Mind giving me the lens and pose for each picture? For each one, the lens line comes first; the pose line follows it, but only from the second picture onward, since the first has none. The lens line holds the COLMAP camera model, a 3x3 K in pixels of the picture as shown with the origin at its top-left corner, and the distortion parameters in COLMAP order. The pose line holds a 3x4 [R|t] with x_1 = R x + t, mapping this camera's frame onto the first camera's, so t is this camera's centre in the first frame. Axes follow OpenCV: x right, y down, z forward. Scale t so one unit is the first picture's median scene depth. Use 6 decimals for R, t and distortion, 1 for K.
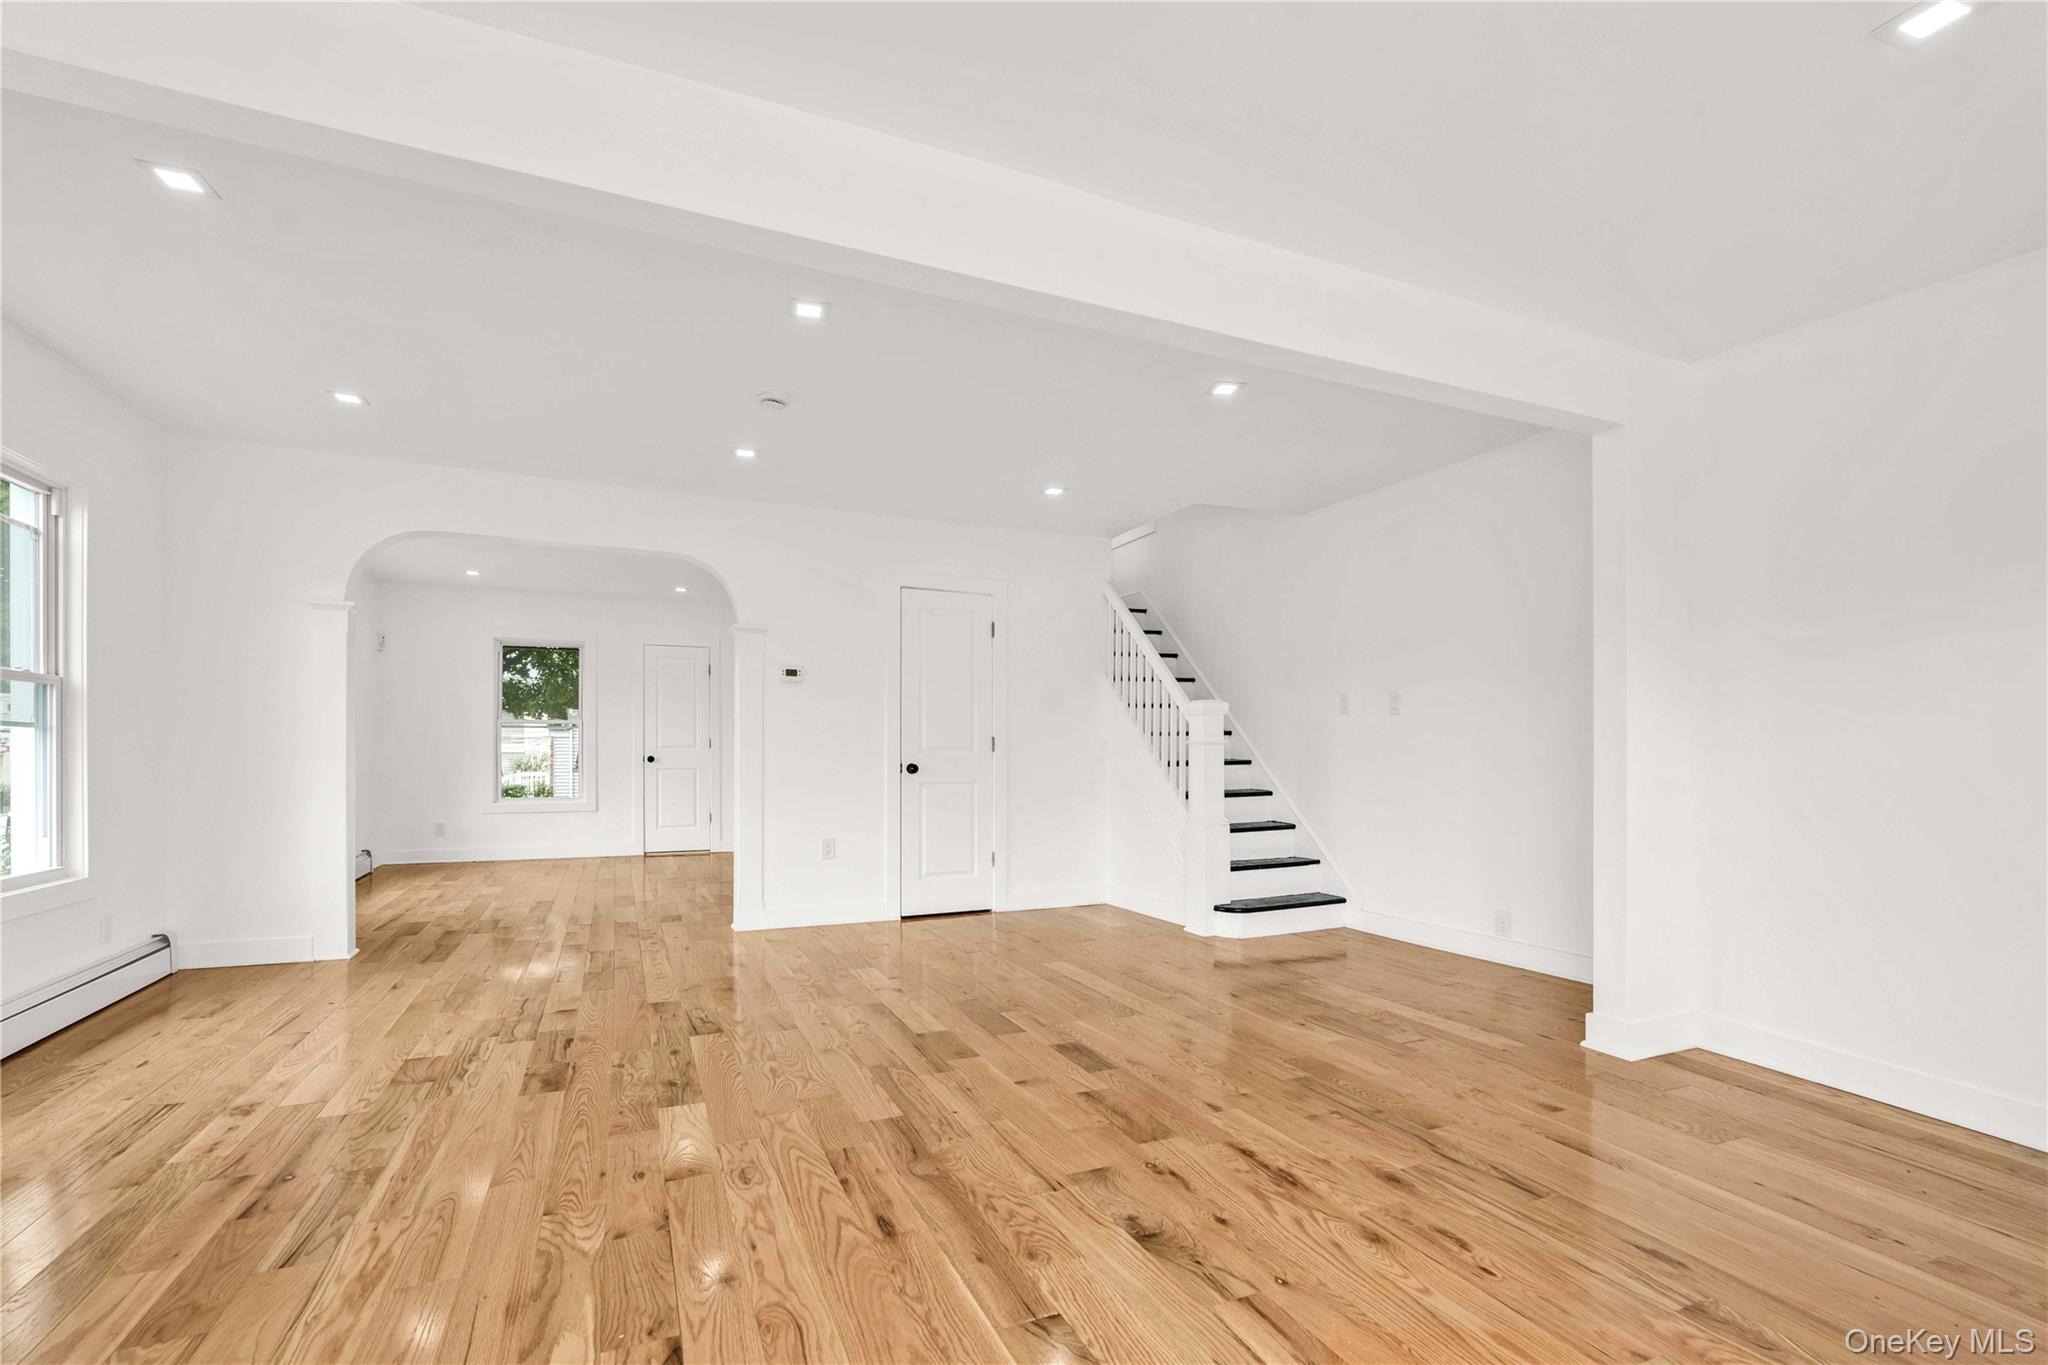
lens RADIAL K [[908.0, 0, 1024.2], [0, 908.0, 758.4], [0, 0, 1]] dist [-0.014948, 0.005846]
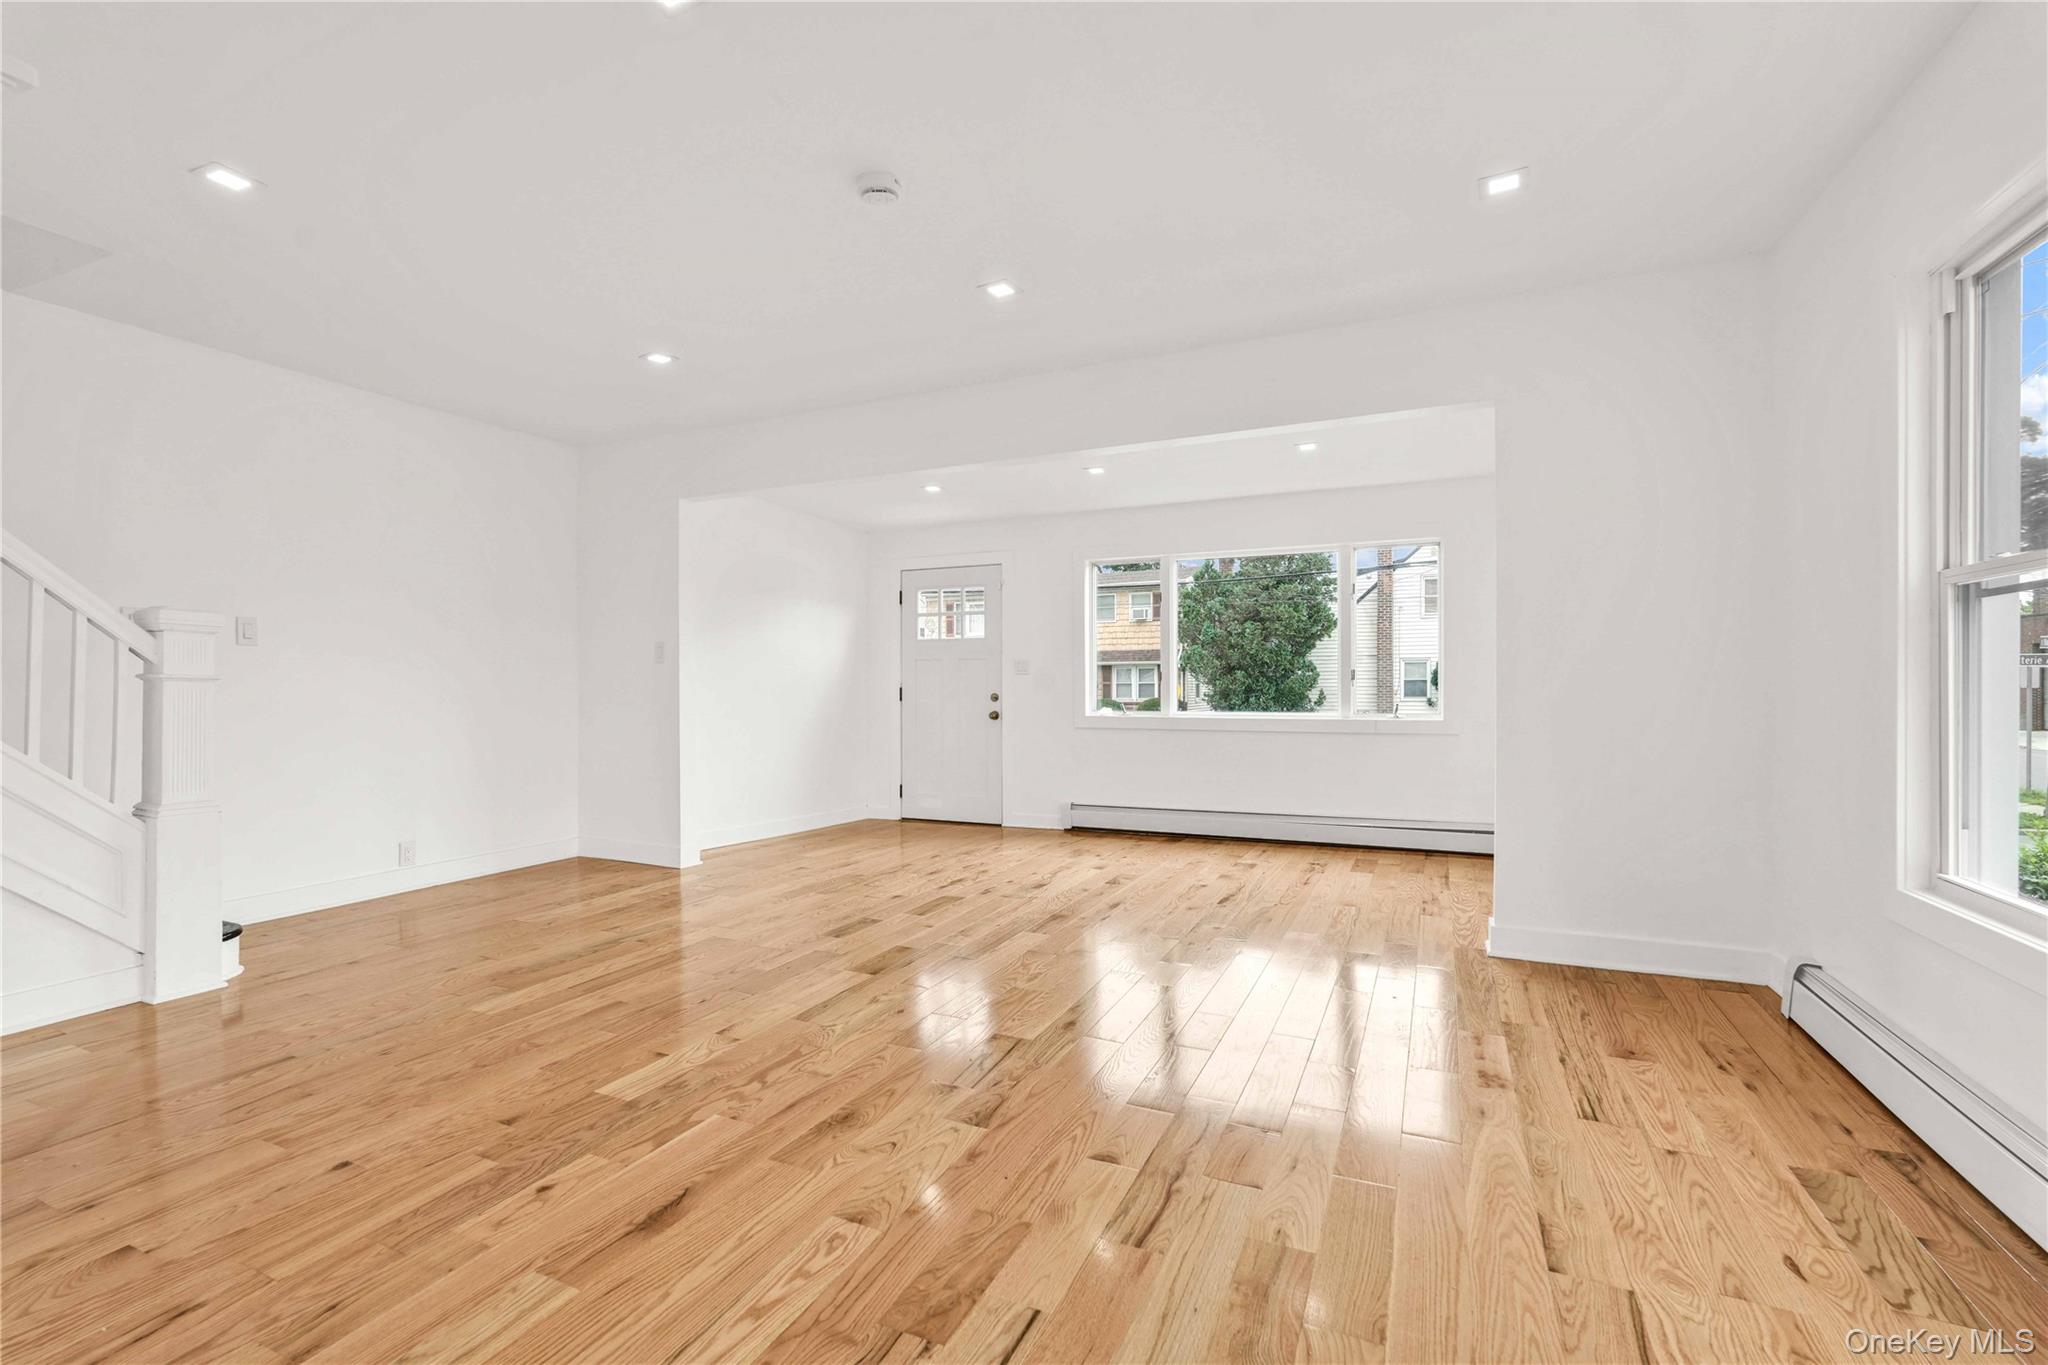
lens RADIAL K [[908.0, 0, 1038.6], [0, 908.0, 687.9], [0, 0, 1]] dist [-0.014948, 0.005846]
pose [[-0.669382, -0.000703, 0.742918, -0.954859], [0.007276, 0.999945, 0.007501, -0.013877], [-0.742882, 0.010426, -0.669341, 1.501493]]
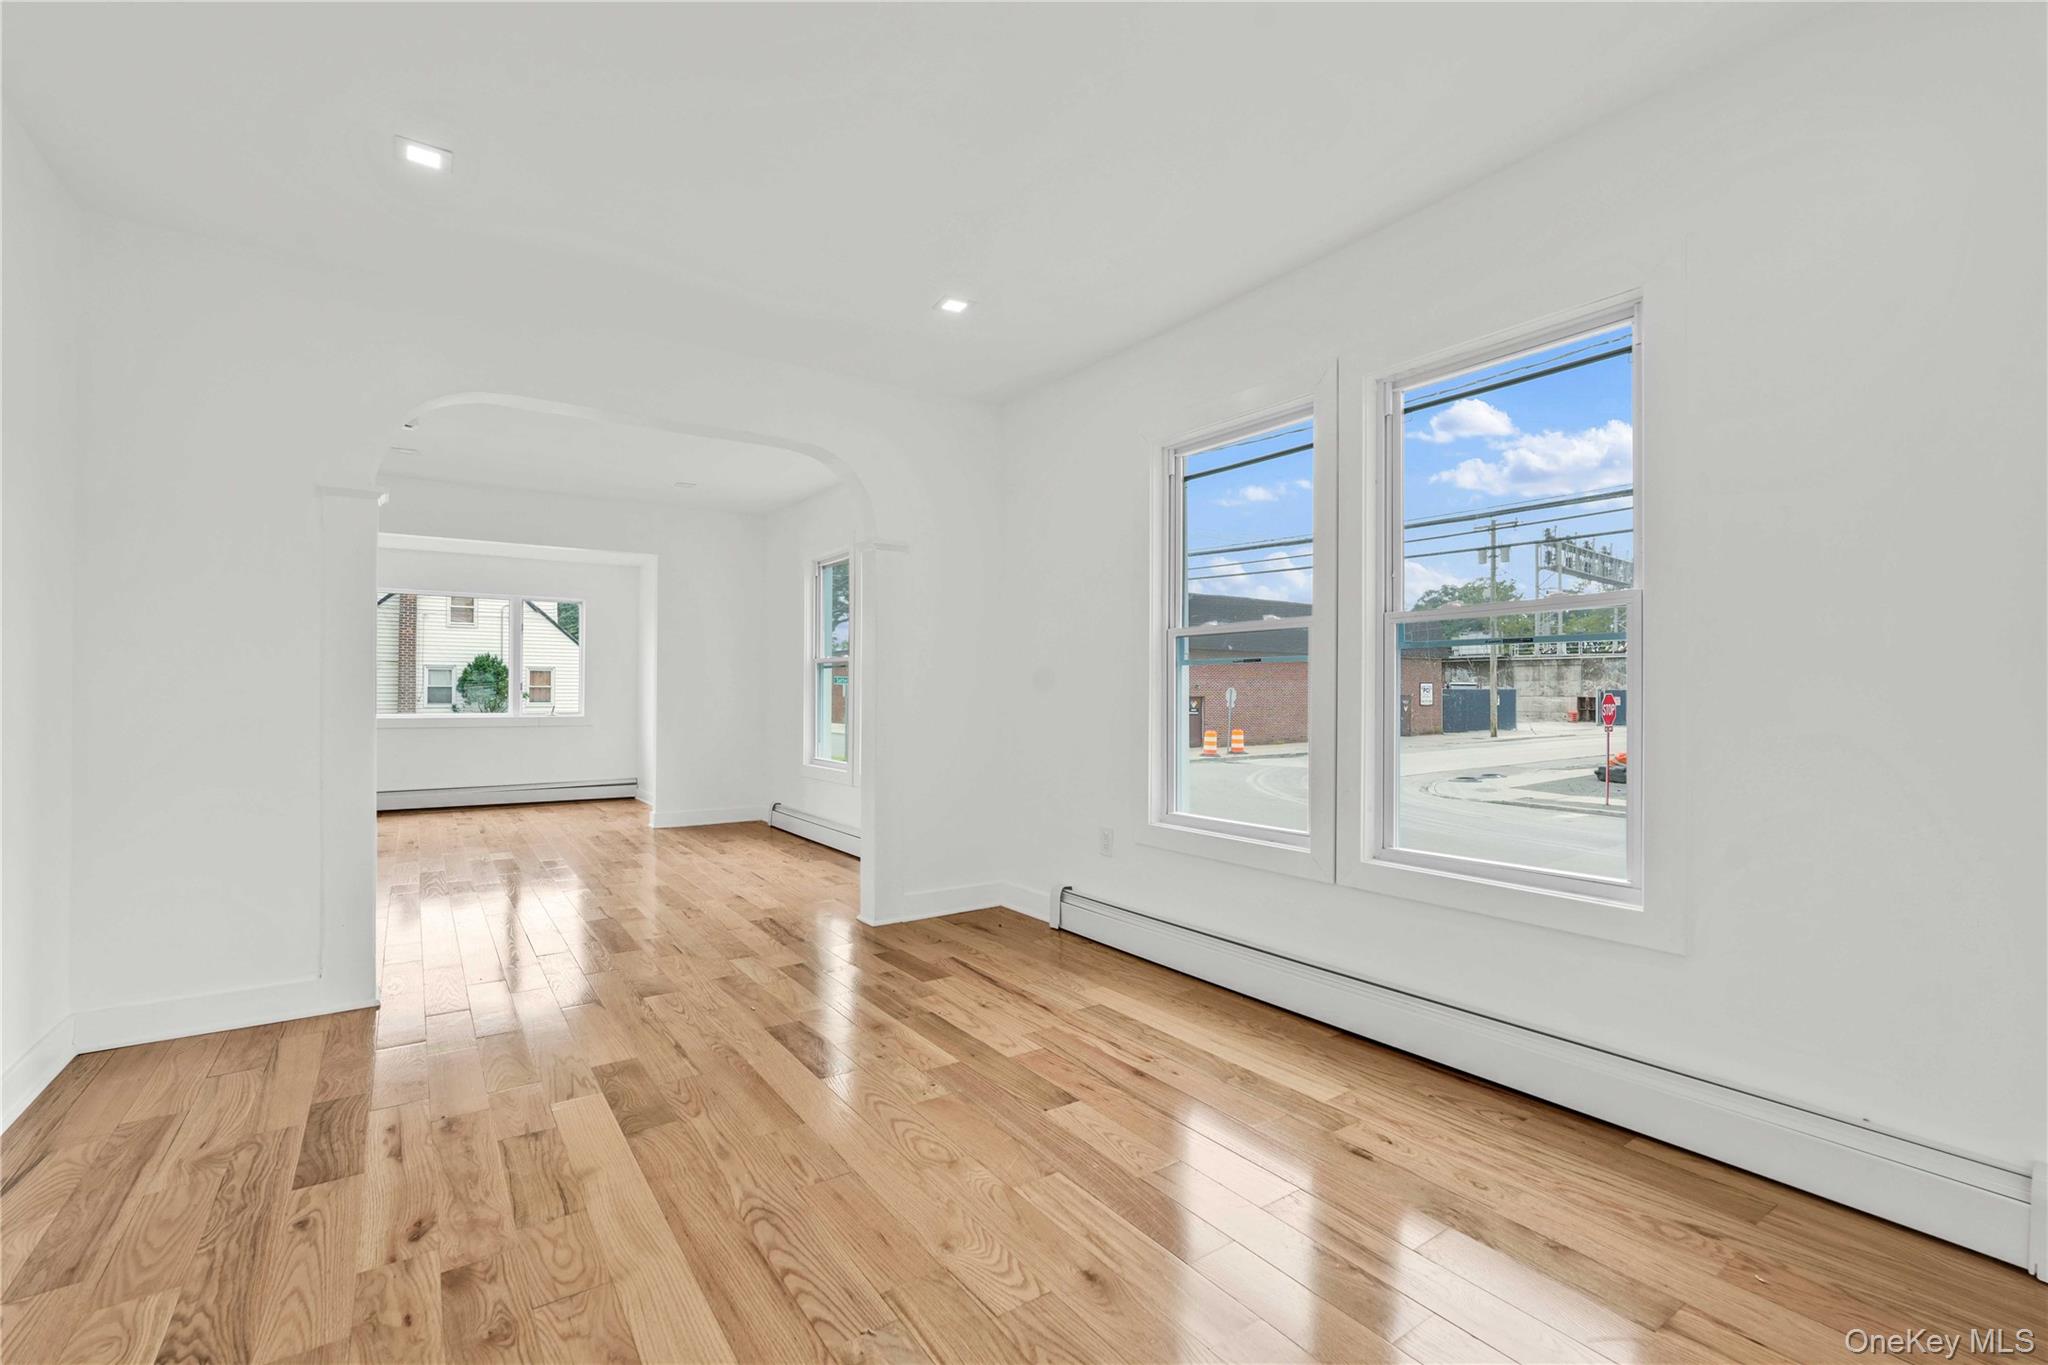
lens RADIAL K [[908.0, 0, 994.6], [0, 908.0, 694.4], [0, 0, 1]] dist [-0.014948, 0.005846]
pose [[-0.988461, -0.006088, -0.151355, -0.984271], [-0.007368, 0.999942, 0.007899, -0.029590], [0.151298, 0.008923, -0.988448, 2.589799]]
